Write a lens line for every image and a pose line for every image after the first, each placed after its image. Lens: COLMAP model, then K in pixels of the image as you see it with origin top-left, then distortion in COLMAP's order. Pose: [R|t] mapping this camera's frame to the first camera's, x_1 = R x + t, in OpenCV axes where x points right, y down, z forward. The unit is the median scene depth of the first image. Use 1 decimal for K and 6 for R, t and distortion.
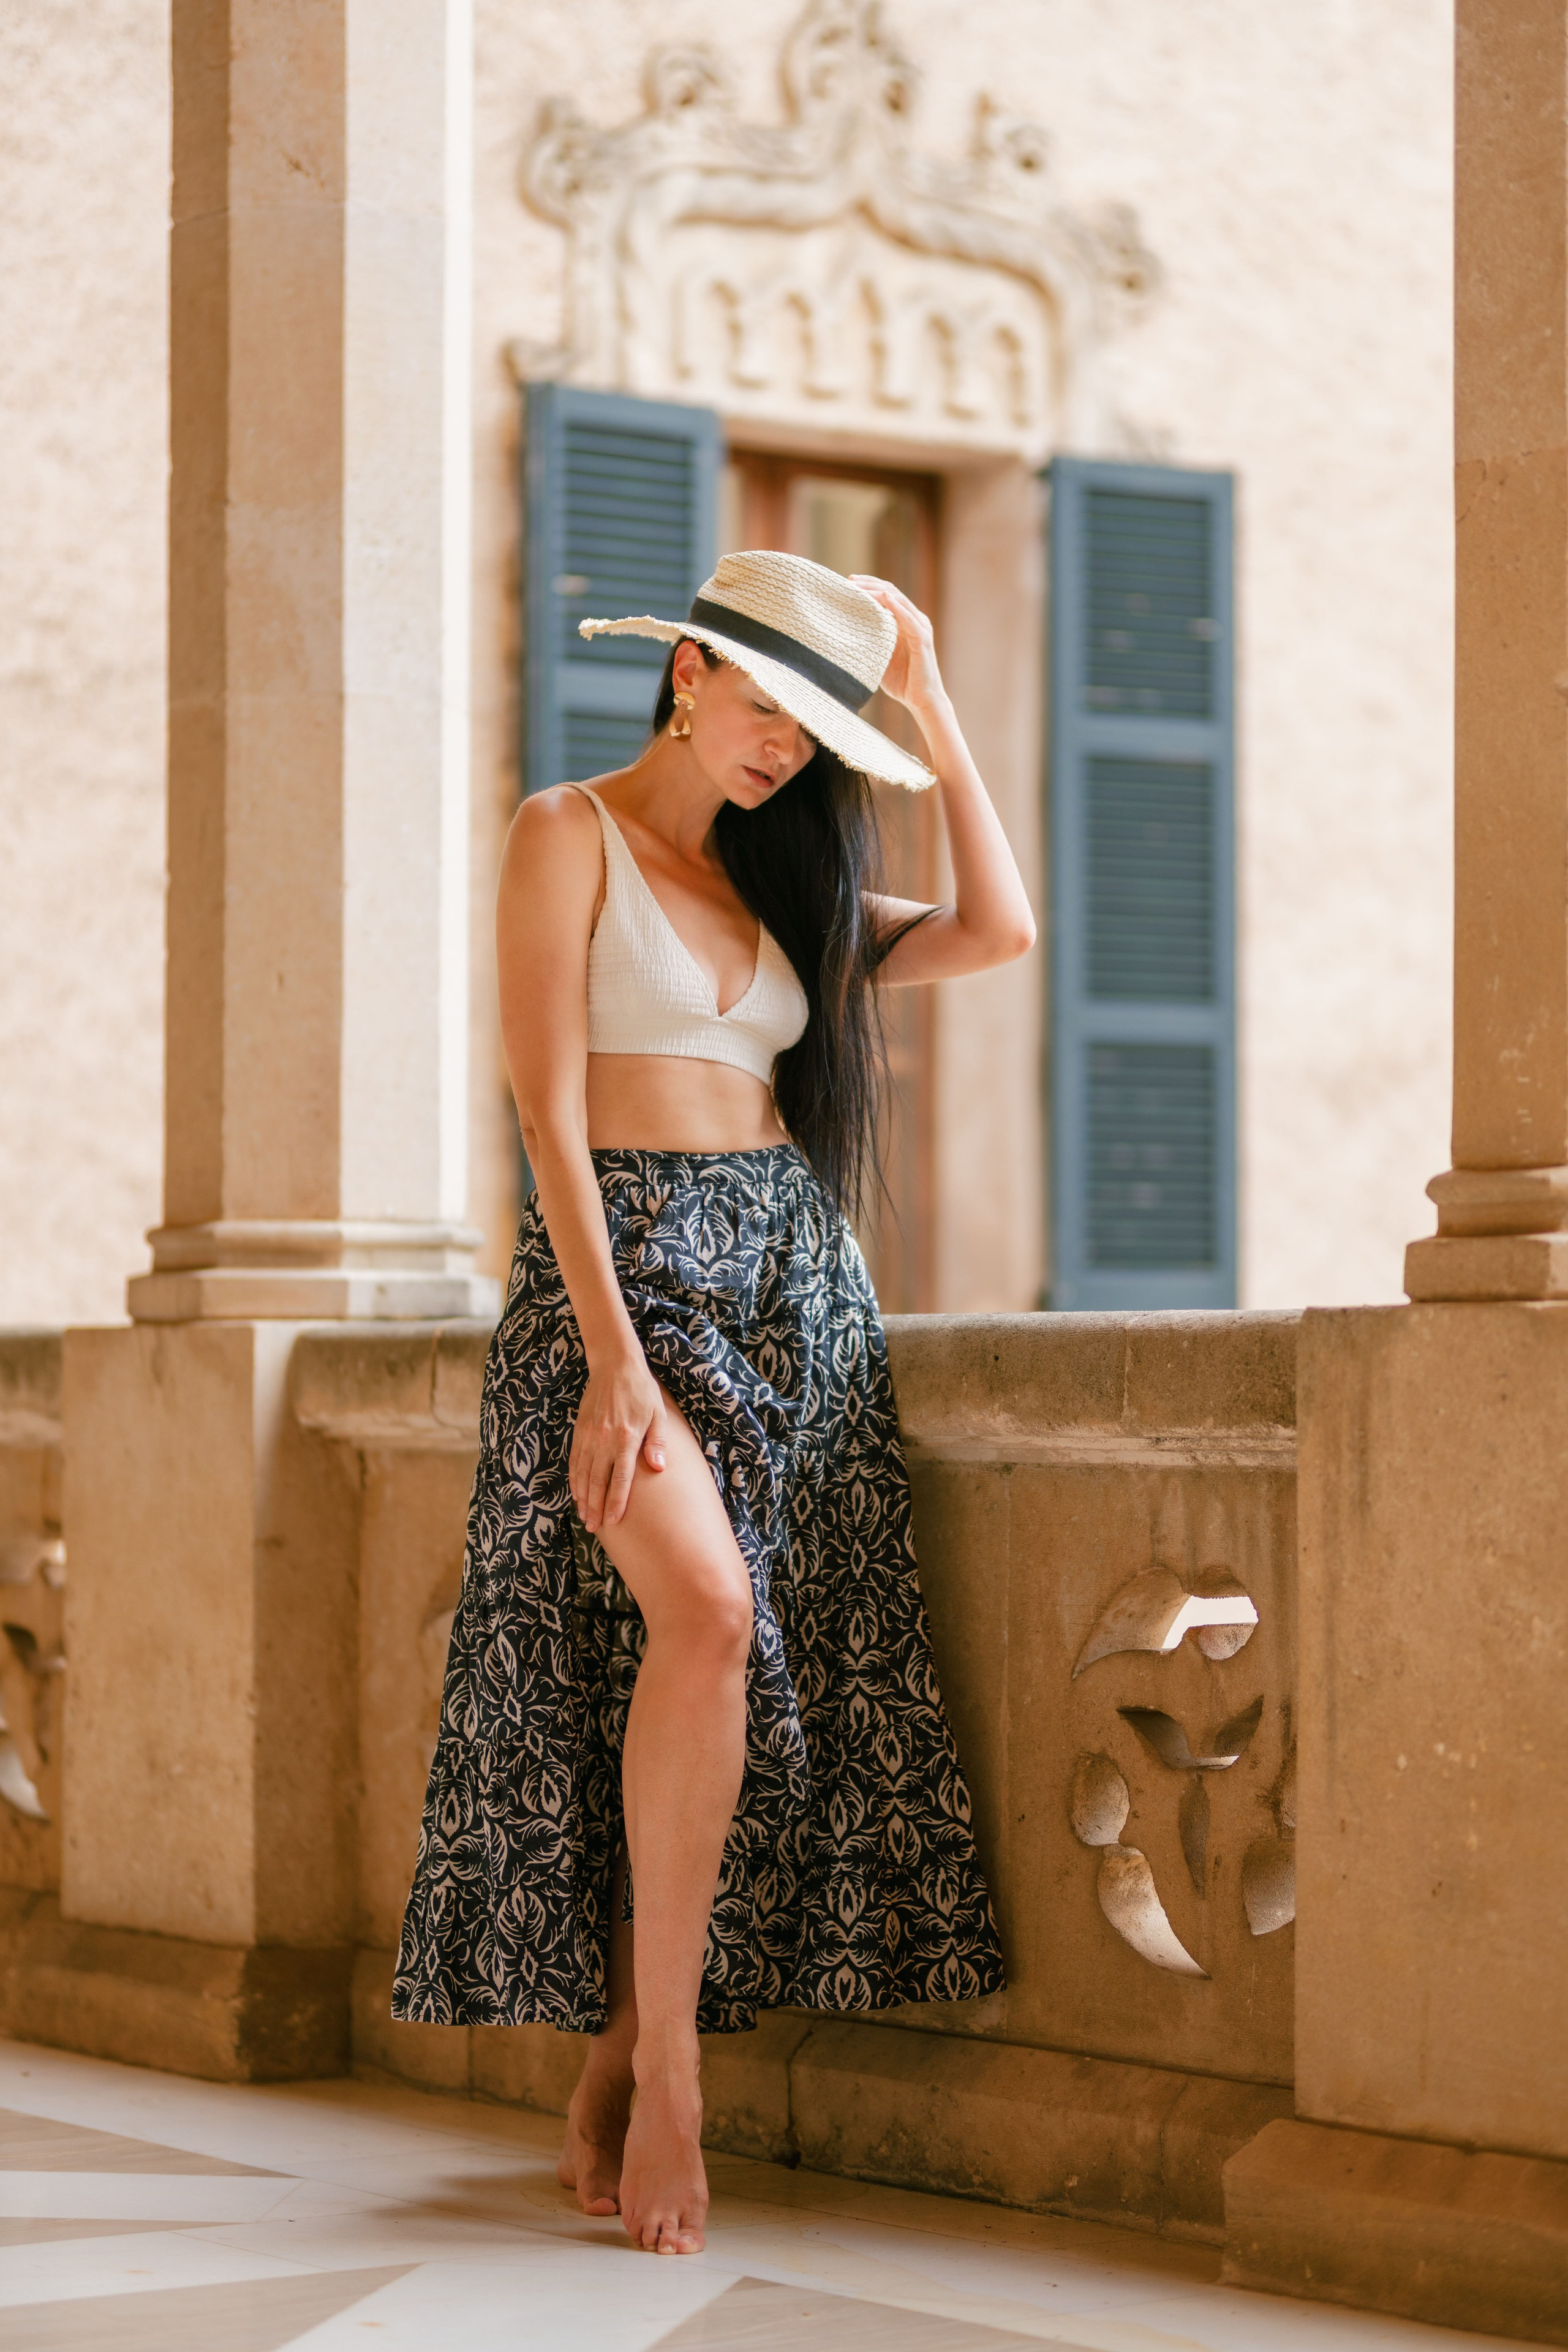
lens RADIAL K [[5208.3, 0, 784.0], [0, 5208.3, 1176.0], [0, 0, 1]] dist [-0.025353, 0.227340]
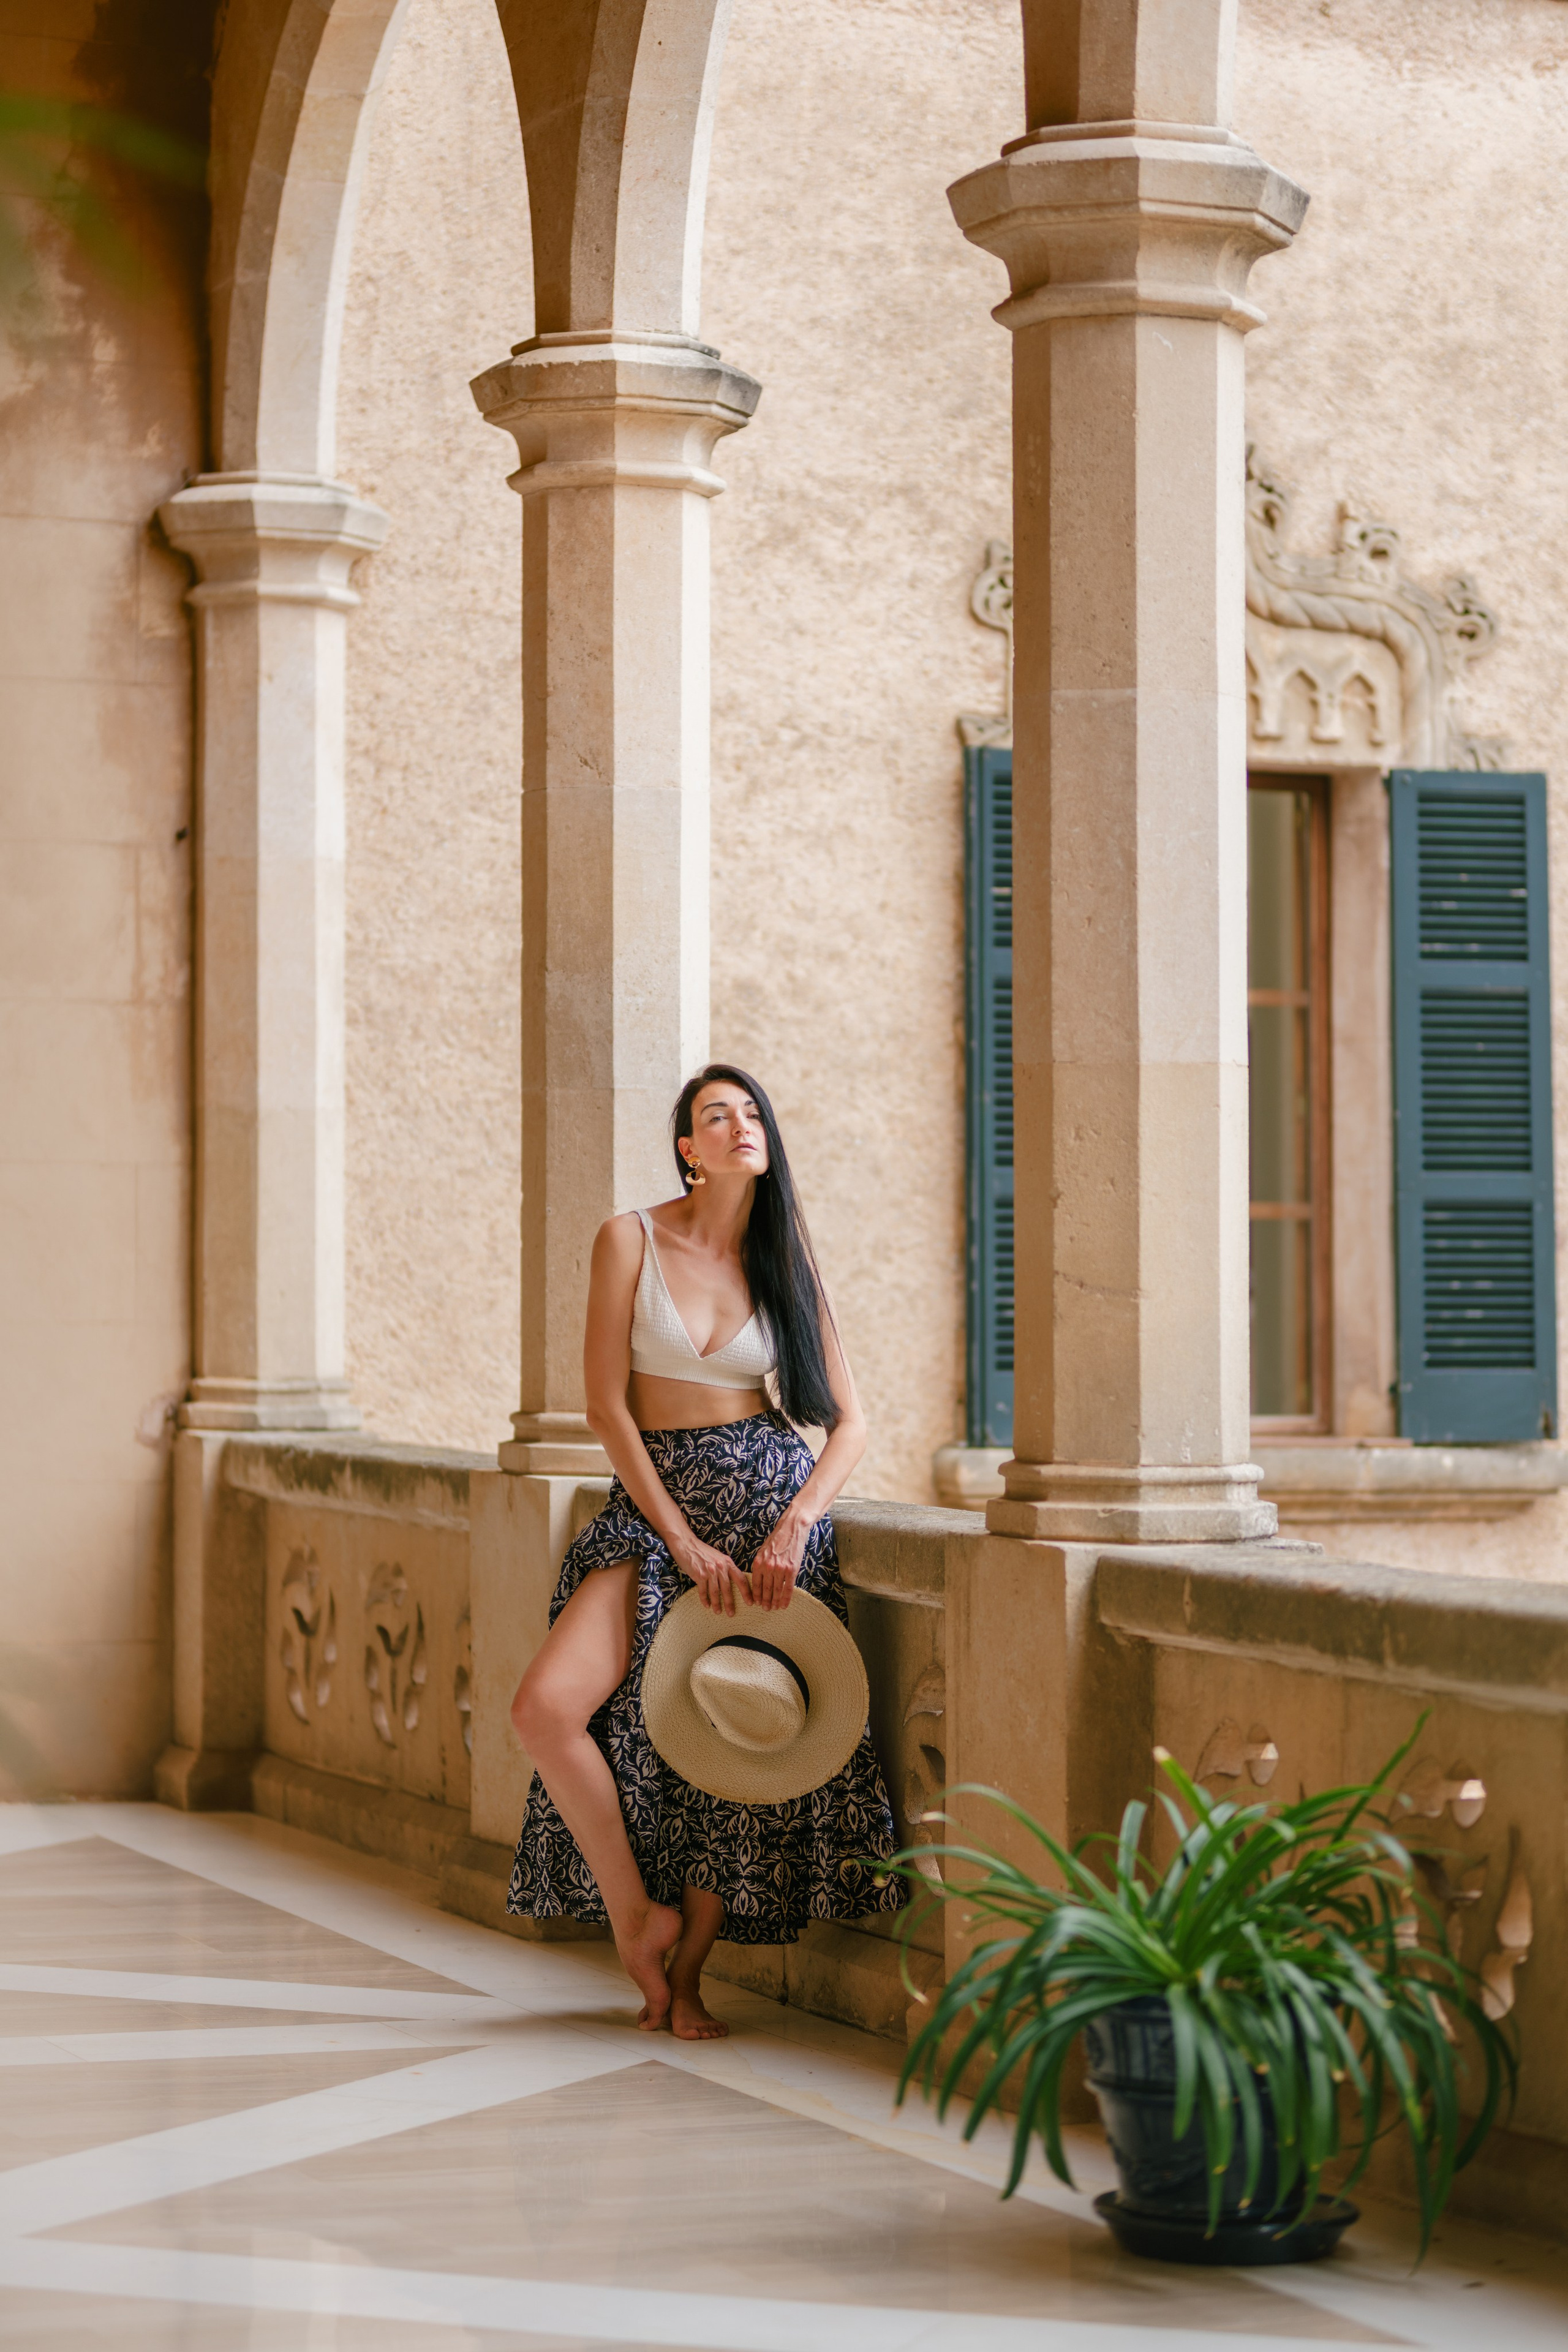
lens RADIAL K [[5208.3, 0, 784.0], [0, 5208.3, 1176.0], [0, 0, 1]] dist [-0.025353, 0.227340]
pose [[0.968530, 0.006057, -0.248824, 0.367615], [0.000661, 0.999638, 0.026907, -0.108513], [0.248896, -0.026224, 0.968175, -0.551749]]
